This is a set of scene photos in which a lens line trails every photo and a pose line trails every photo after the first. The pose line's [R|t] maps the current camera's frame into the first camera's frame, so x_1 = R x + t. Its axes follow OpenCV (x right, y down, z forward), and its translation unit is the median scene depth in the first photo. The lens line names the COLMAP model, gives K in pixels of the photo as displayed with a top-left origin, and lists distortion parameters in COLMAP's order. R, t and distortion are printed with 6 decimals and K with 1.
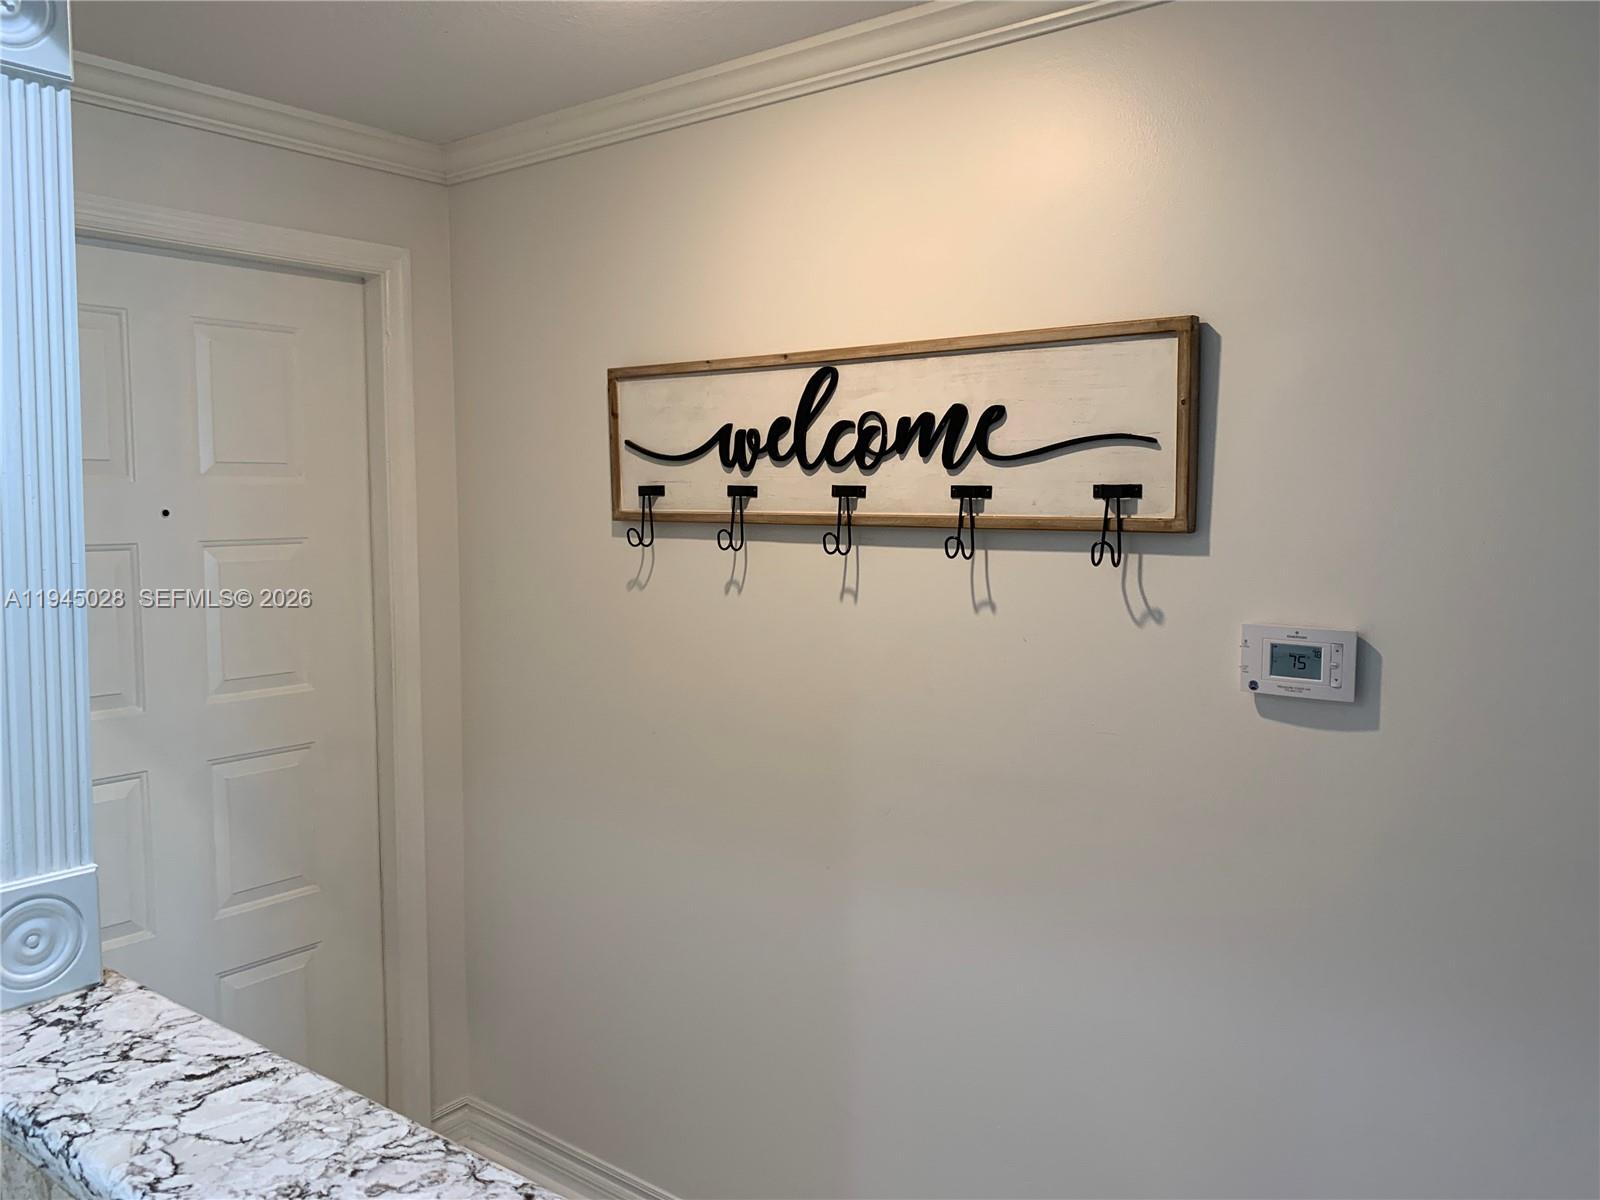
lens RADIAL K [[1227.8, 0, 796.4], [0, 1227.8, 591.1], [0, 0, 1]] dist [0.058363, -0.077946]
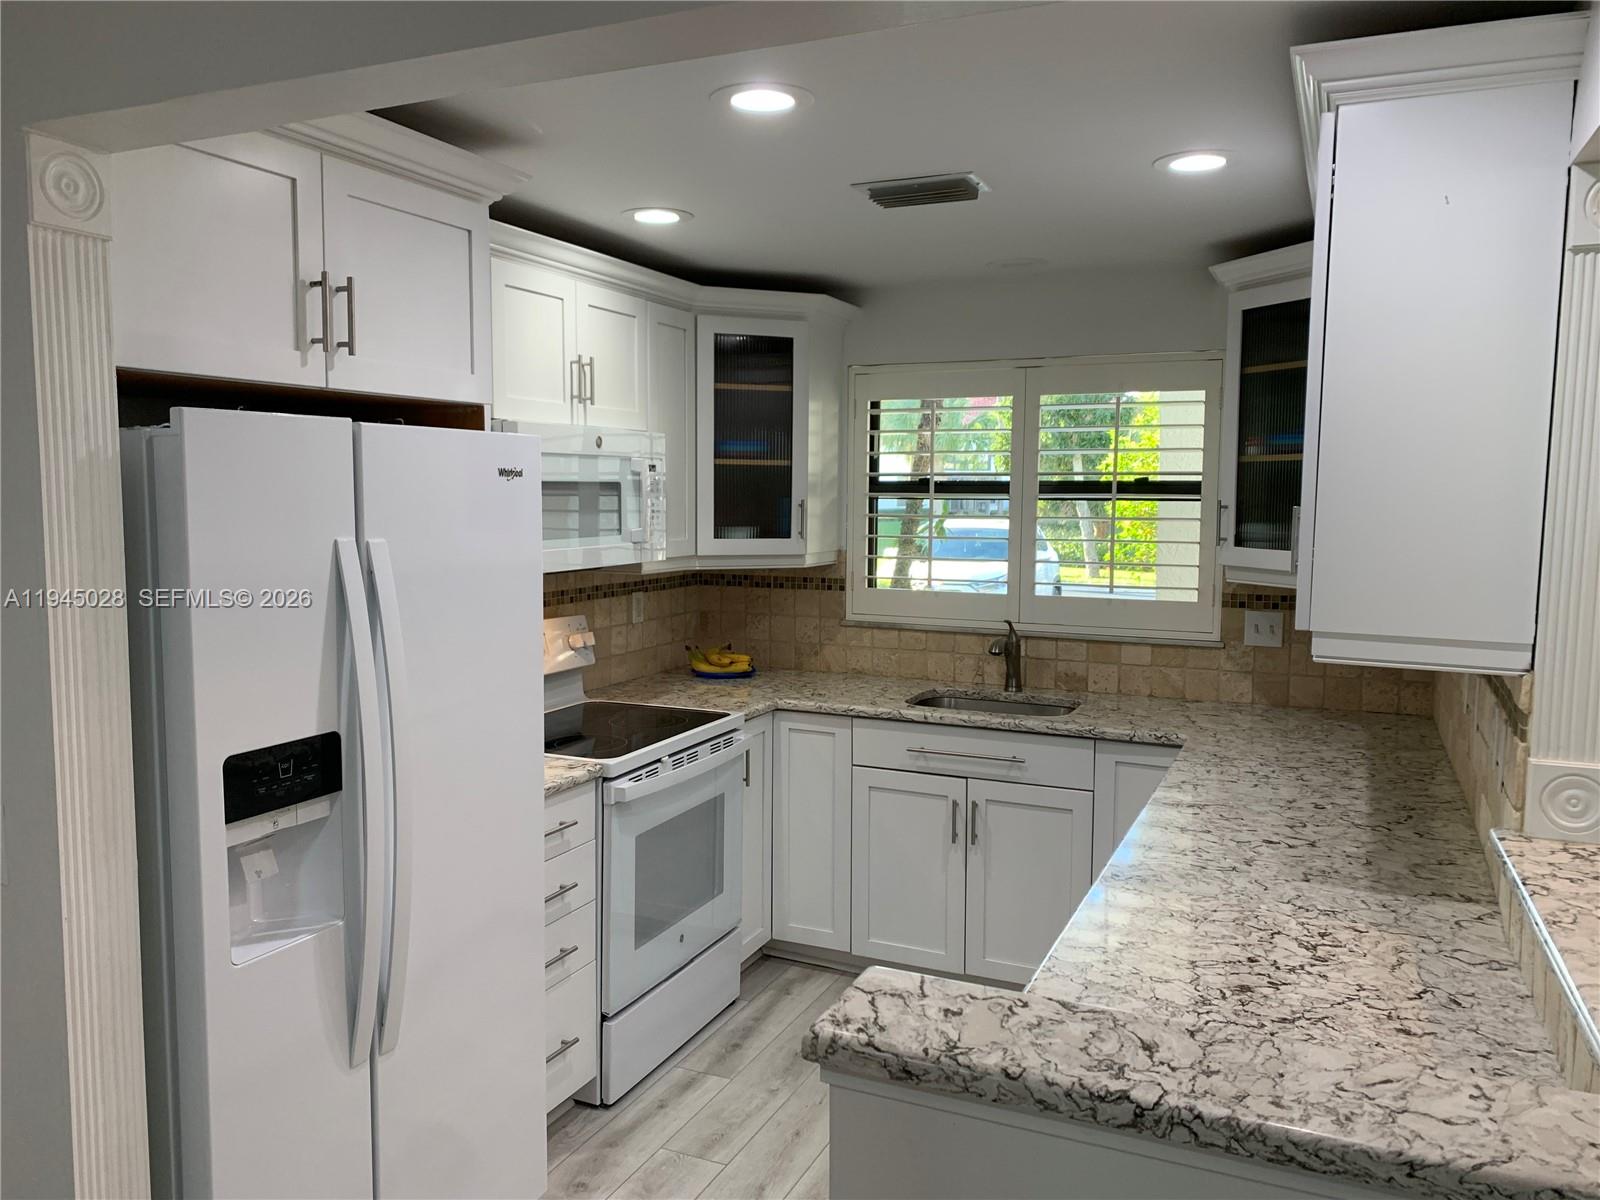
lens RADIAL K [[1222.8, 0, 797.2], [0, 1222.8, 590.3], [0, 0, 1]] dist [0.067763, -0.086540]
pose [[0.249264, 0.084105, -0.964776, 0.343139], [-0.082164, 0.994466, 0.065465, -0.004005], [0.964944, 0.062952, 0.254795, -0.199992]]
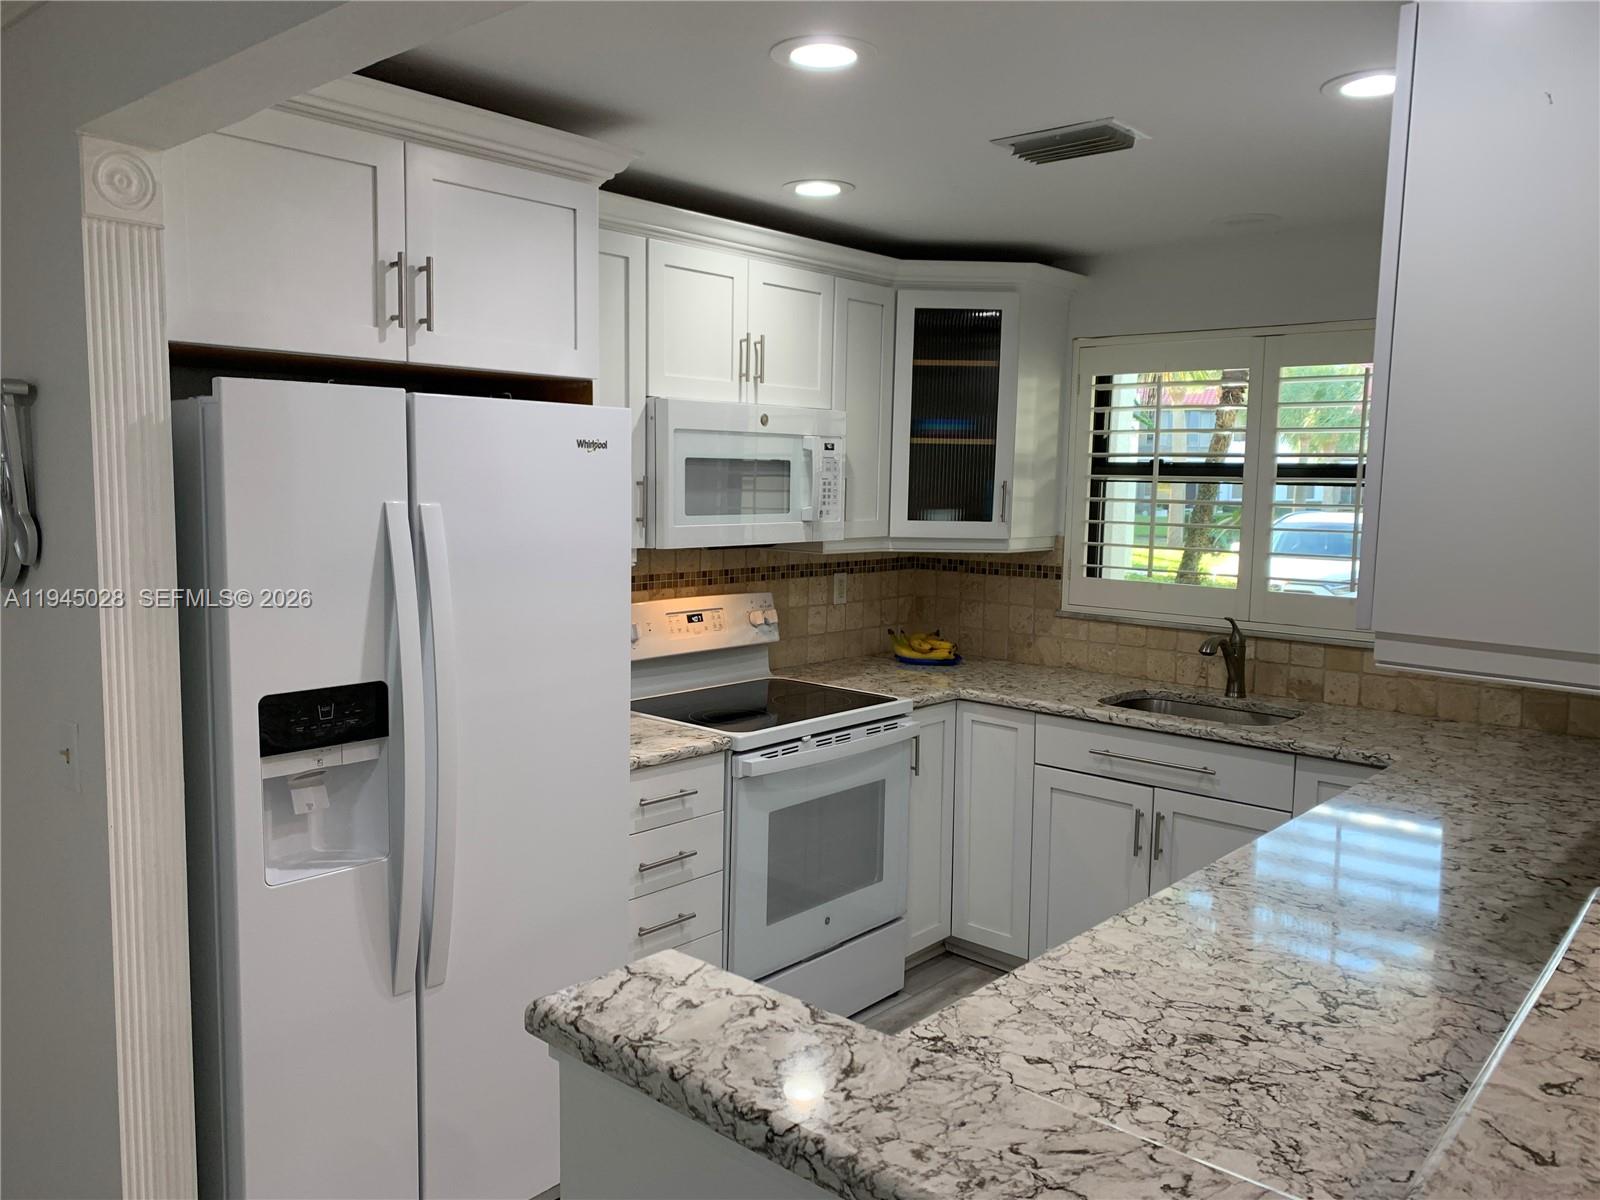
lens RADIAL K [[1227.8, 0, 796.4], [0, 1227.8, 591.1], [0, 0, 1]] dist [0.058363, -0.077946]
pose [[-0.050887, 0.096059, -0.994074, 0.337686], [-0.094807, 0.990404, 0.100558, -0.013406], [0.994194, 0.099363, -0.041291, 0.079106]]
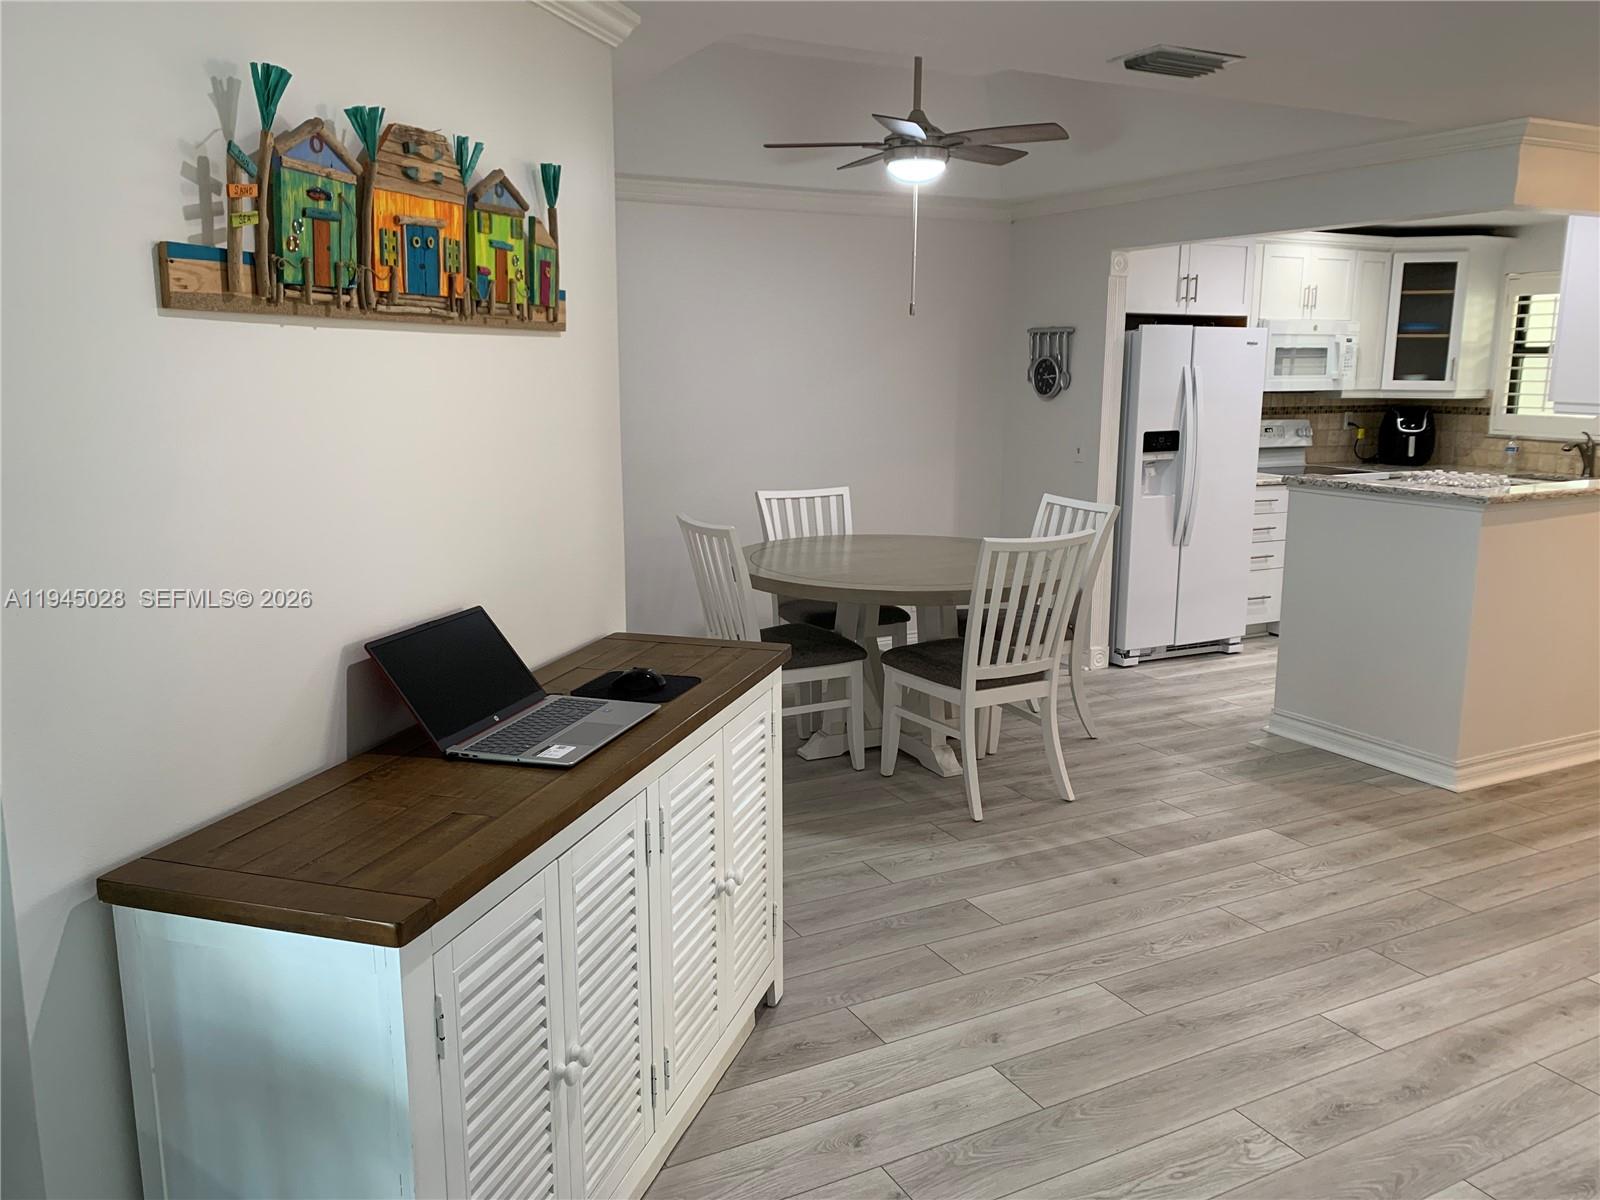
lens RADIAL K [[1214.3, 0, 773.6], [0, 1214.3, 572.5], [0, 0, 1]] dist [0.070019, -0.101655]
pose [[-0.412091, 0.153240, -0.898164, 2.332376], [-0.074361, 0.976811, 0.200777, 0.016656], [0.908103, 0.149526, -0.391140, 0.012508]]
